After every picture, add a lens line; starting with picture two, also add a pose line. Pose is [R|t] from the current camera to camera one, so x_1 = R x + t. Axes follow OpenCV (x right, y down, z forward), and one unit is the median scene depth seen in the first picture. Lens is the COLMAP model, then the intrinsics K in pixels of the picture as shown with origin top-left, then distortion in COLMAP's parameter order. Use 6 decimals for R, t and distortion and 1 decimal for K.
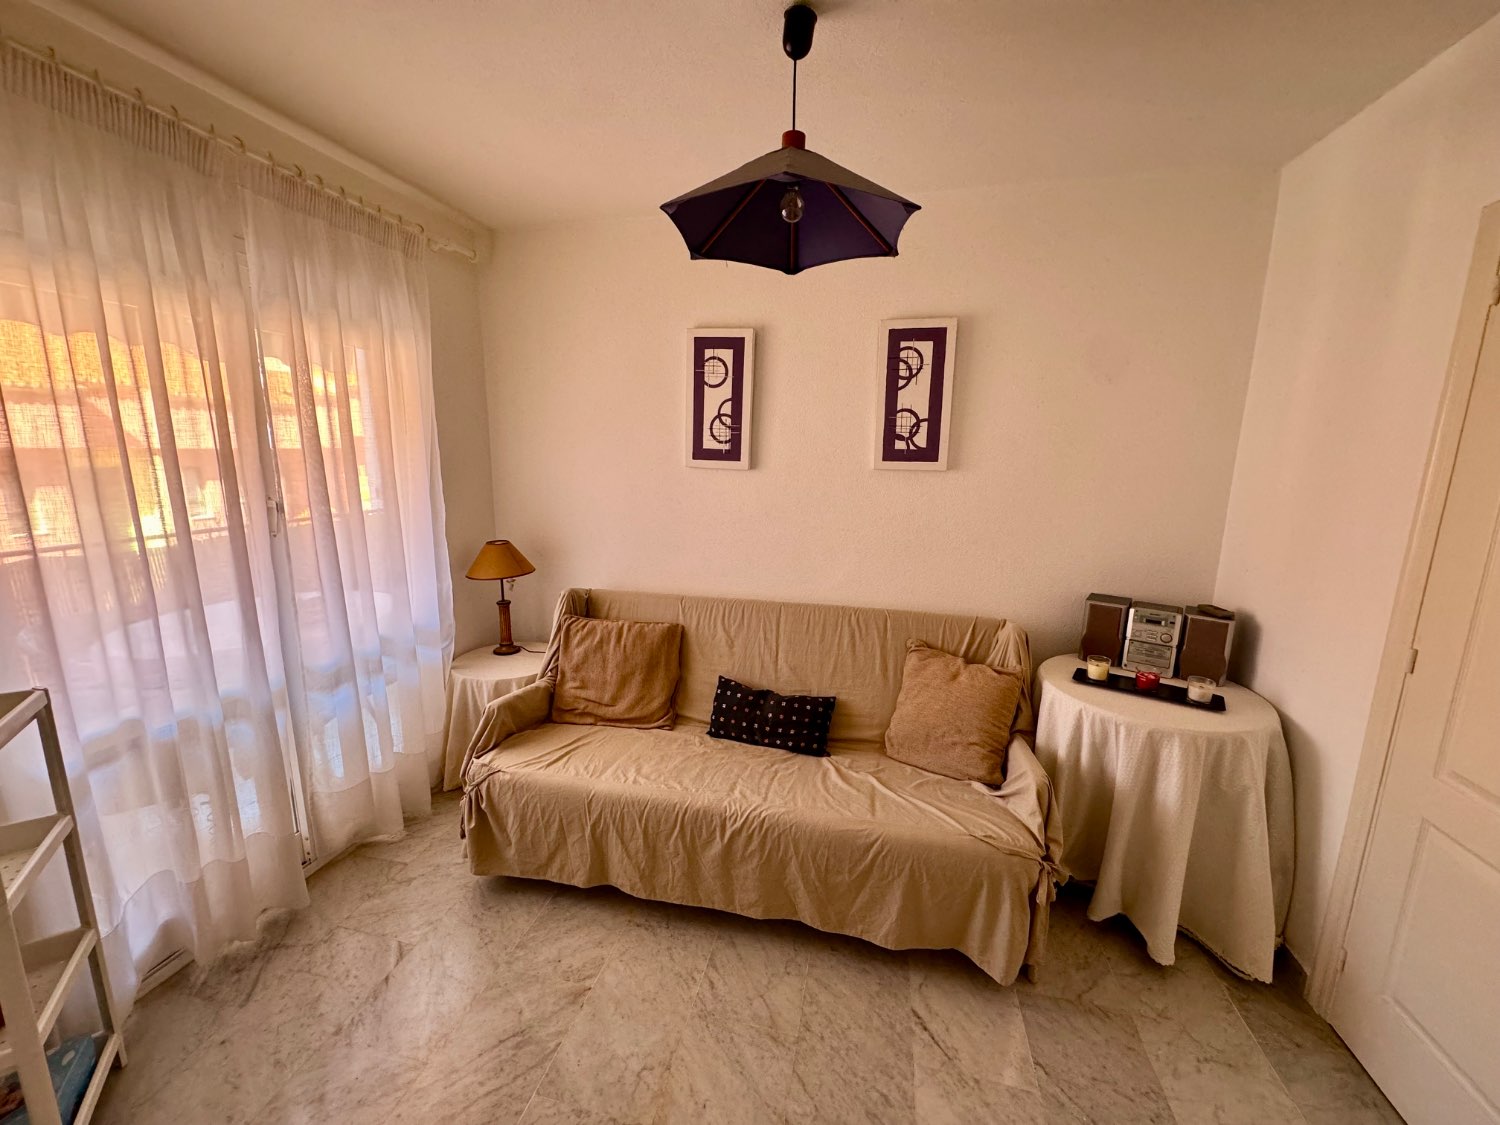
lens RADIAL K [[591.7, 0, 753.4], [0, 591.7, 559.8], [0, 0, 1]] dist [-0.005363, 0.000996]
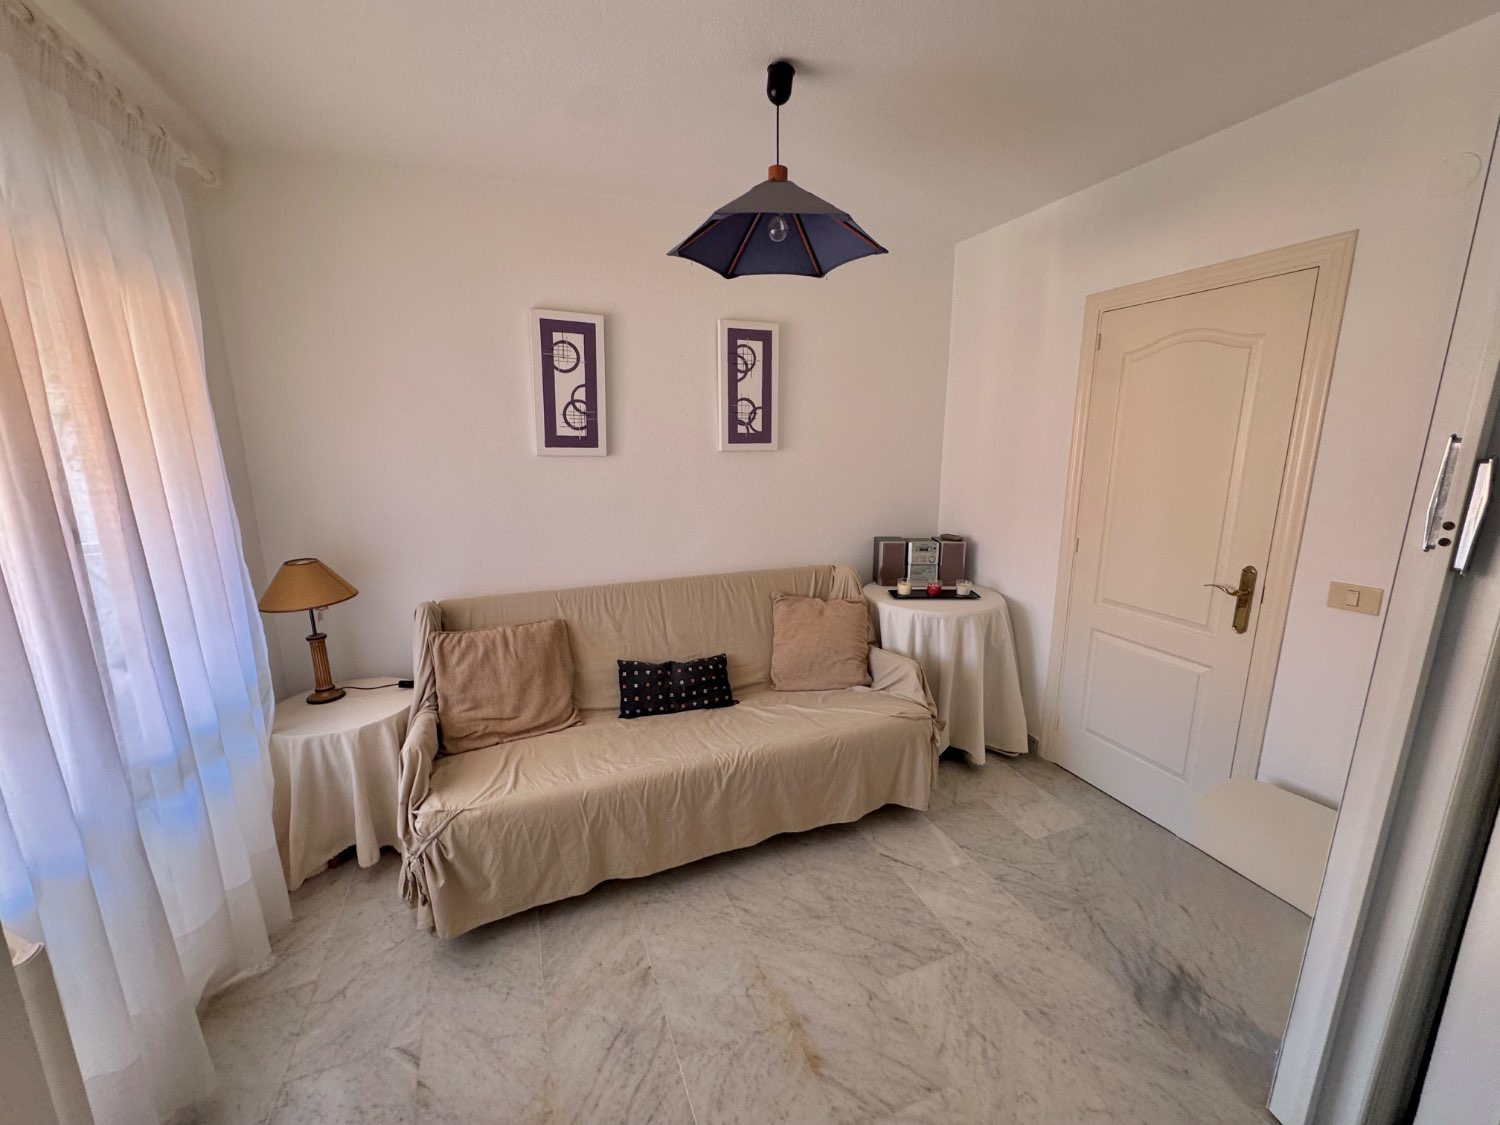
lens RADIAL K [[591.7, 0, 746.4], [0, 591.7, 559.6], [0, 0, 1]] dist [-0.005363, 0.000996]
pose [[0.823647, -0.133841, 0.551083, -0.474729], [0.121196, 0.990843, 0.059507, -0.009470], [-0.554001, 0.017777, 0.832326, 0.035495]]
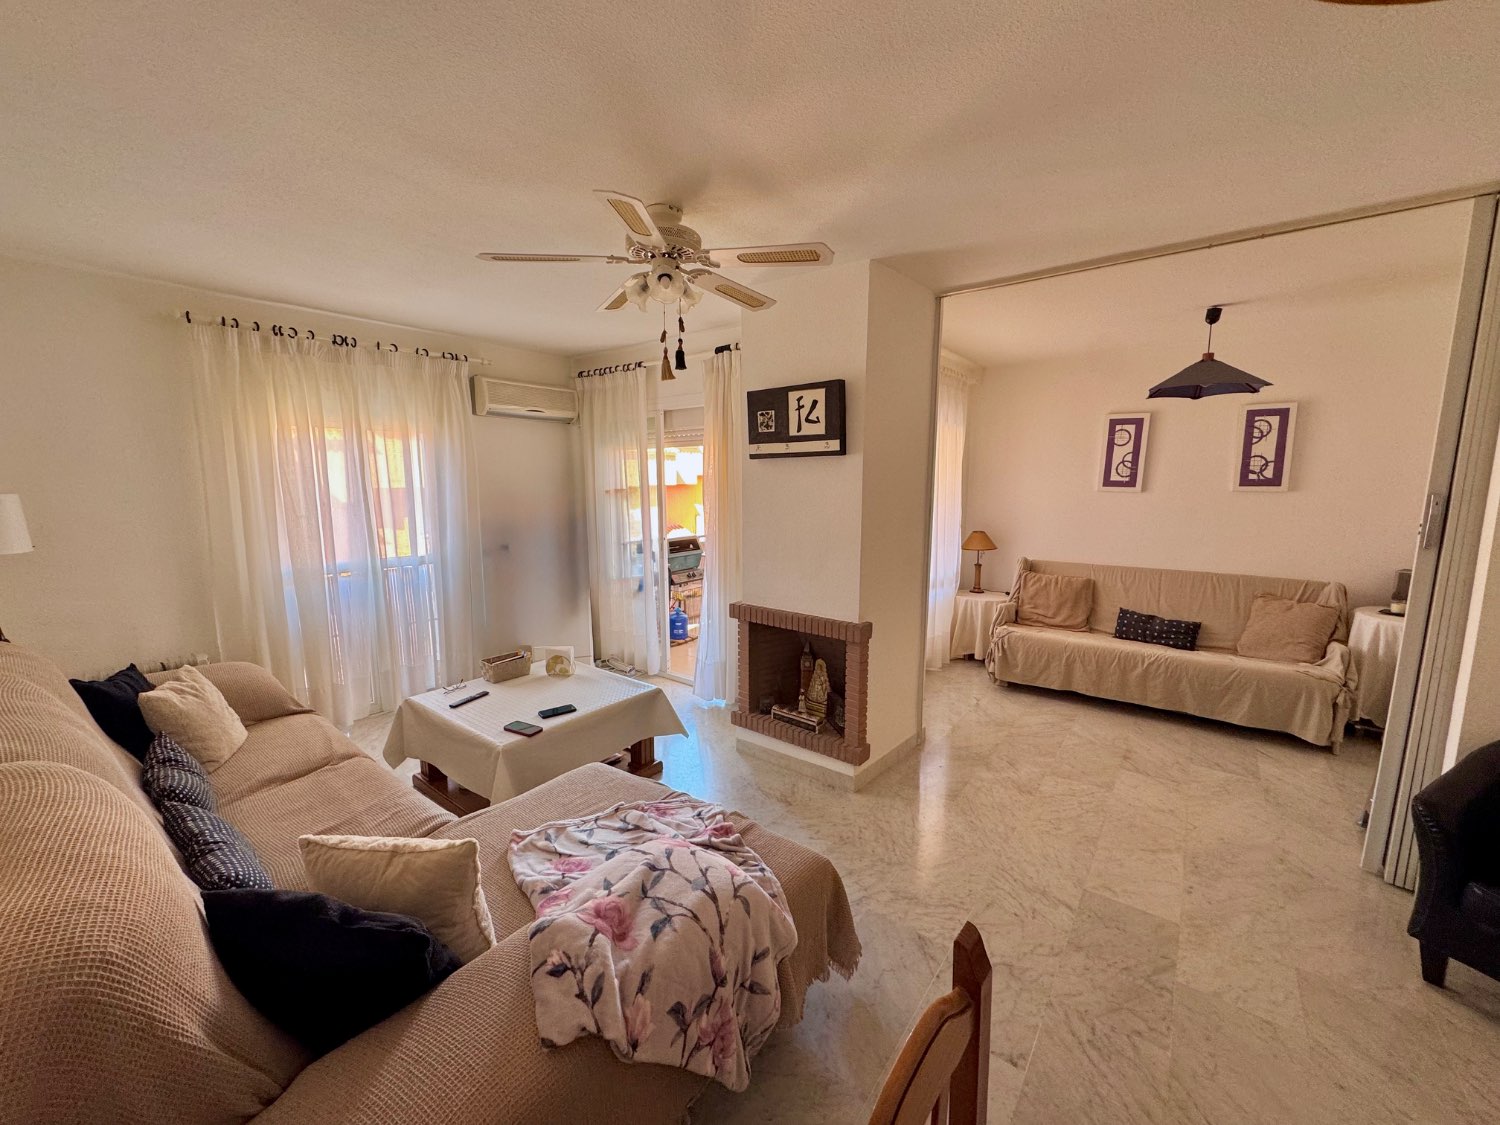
lens RADIAL K [[591.7, 0, 749.3], [0, 591.7, 561.1], [0, 0, 1]] dist [-0.005363, 0.000996]
pose [[0.905424, 0.041830, -0.422443, -0.371992], [-0.063739, 0.997248, -0.037866, 0.225989], [0.419697, 0.061211, 0.905598, -1.246548]]
